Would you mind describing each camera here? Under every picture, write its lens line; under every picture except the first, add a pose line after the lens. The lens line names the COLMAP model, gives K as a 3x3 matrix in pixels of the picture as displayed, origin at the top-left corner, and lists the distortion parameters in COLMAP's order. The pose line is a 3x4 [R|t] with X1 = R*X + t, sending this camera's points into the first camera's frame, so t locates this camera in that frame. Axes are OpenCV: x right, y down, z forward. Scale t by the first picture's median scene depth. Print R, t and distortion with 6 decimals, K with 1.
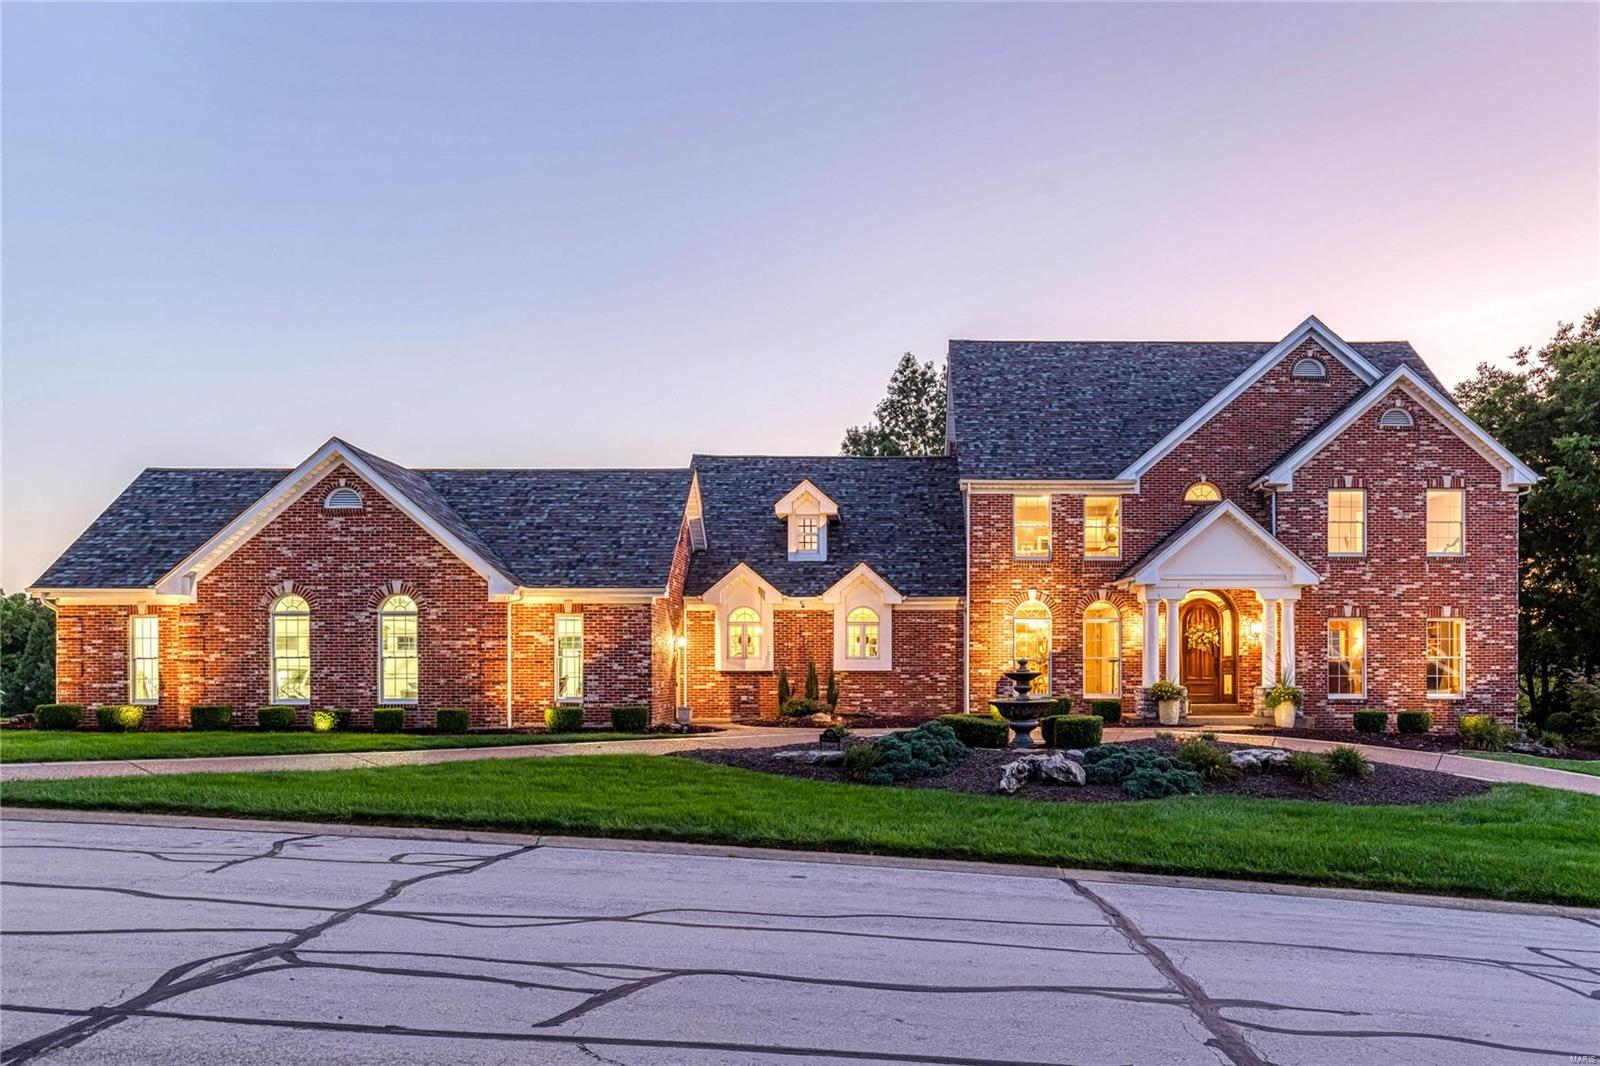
lens RADIAL K [[1202.6, 0, 896.7], [0, 1202.6, 619.6], [0, 0, 1]] dist [0.005070, -0.004631]
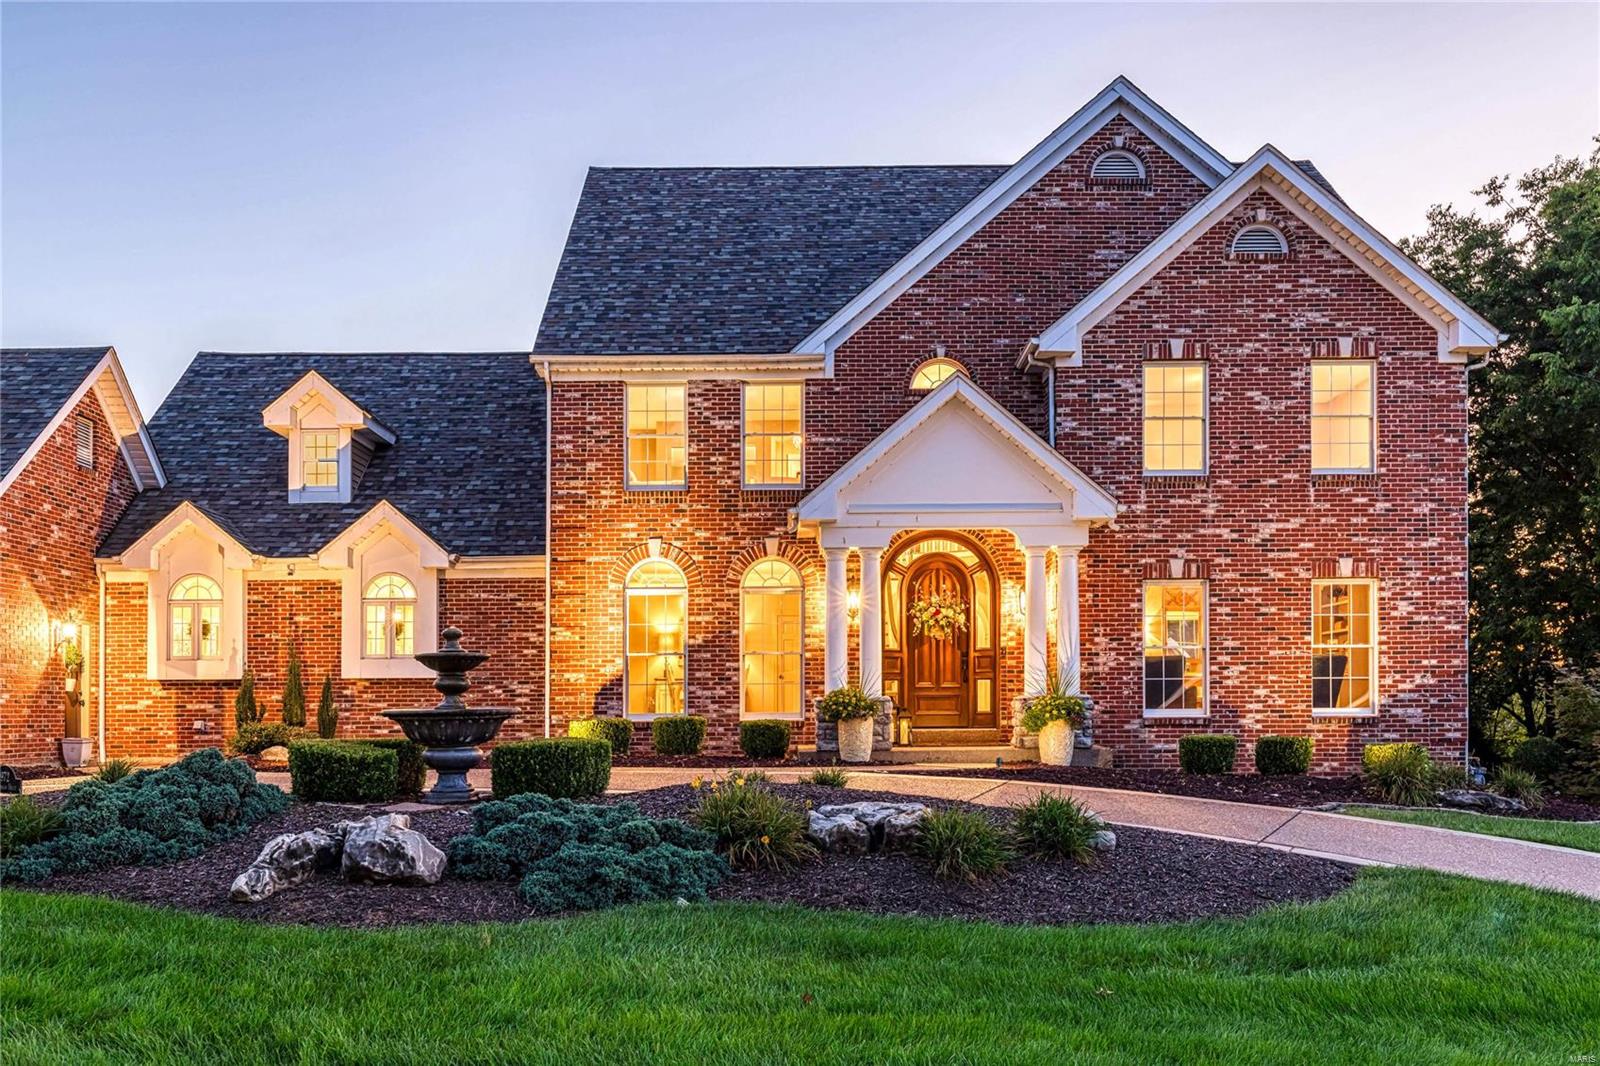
lens RADIAL K [[1436.3, 0, 776.9], [0, 1436.3, 652.7], [0, 0, 1]] dist [0.006371, -0.007922]
pose [[0.999876, -0.006738, -0.014203, 0.189168], [0.006729, 0.999977, -0.000644, 0.033363], [0.014207, 0.000549, 0.999899, 0.294724]]
